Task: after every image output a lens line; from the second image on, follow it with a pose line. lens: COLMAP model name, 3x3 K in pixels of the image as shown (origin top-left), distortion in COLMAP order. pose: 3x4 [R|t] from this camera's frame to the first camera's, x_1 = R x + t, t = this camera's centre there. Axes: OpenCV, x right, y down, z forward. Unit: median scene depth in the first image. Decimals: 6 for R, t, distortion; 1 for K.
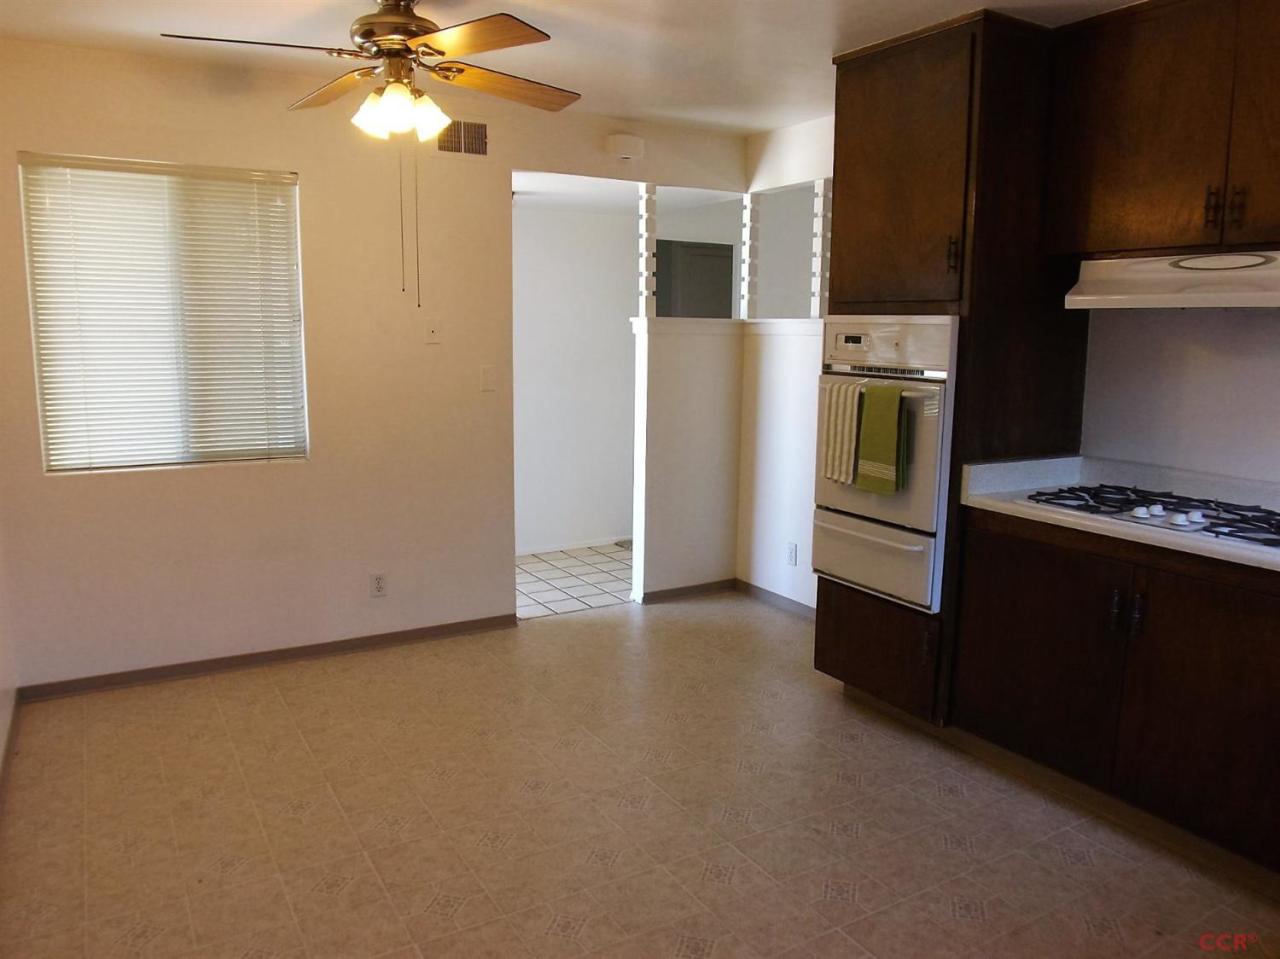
lens RADIAL K [[983.0, 0, 630.3], [0, 983.0, 477.9], [0, 0, 1]] dist [0.000867, -0.001009]
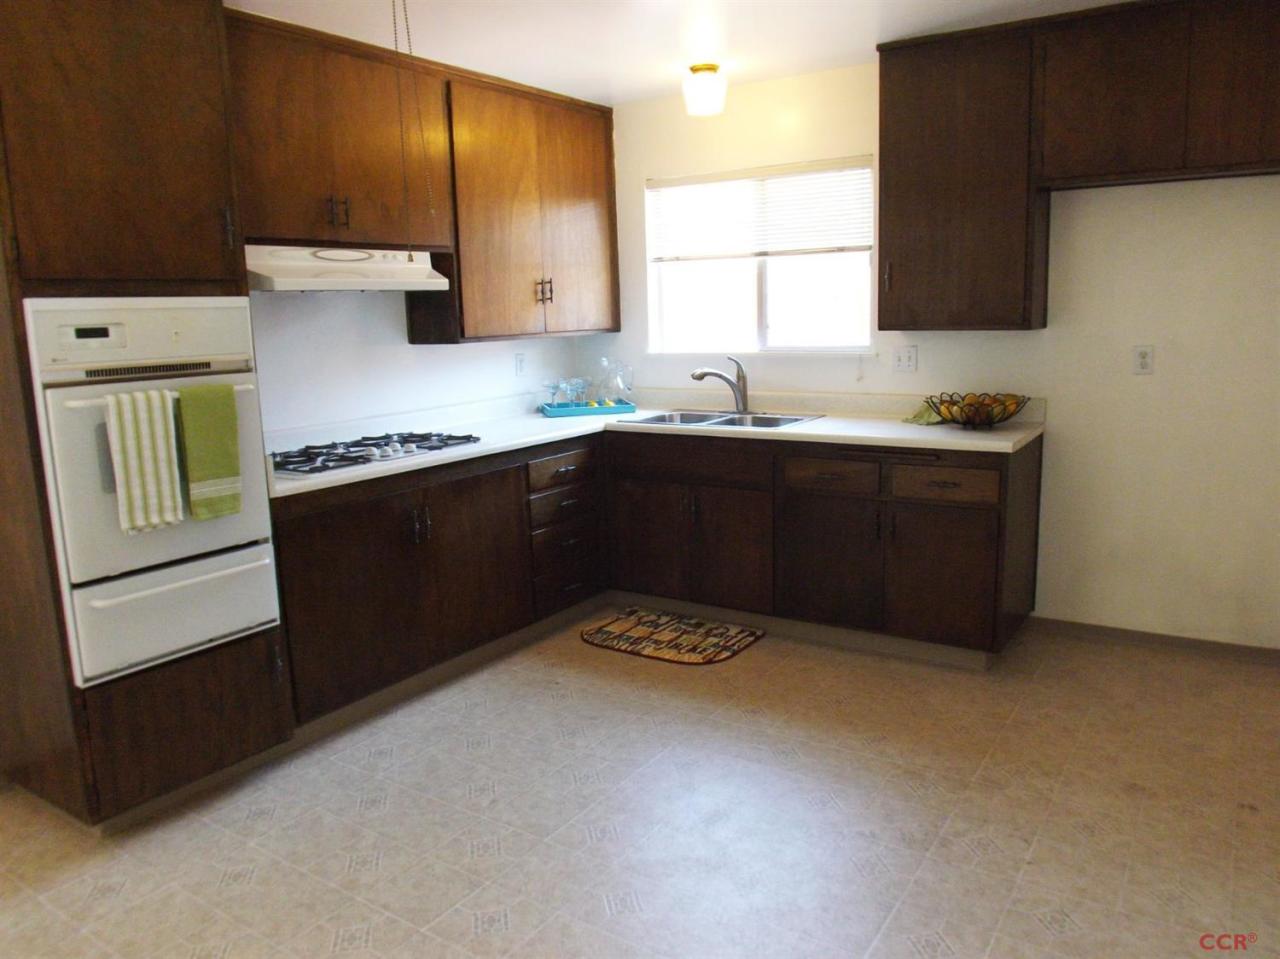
lens RADIAL K [[983.0, 0, 630.3], [0, 983.0, 477.9], [0, 0, 1]] dist [0.000867, -0.001009]
pose [[-0.432715, -0.157276, 0.887706, -0.604216], [0.161969, 0.955081, 0.248166, -0.159579], [-0.886862, 0.251166, -0.387804, 0.993422]]
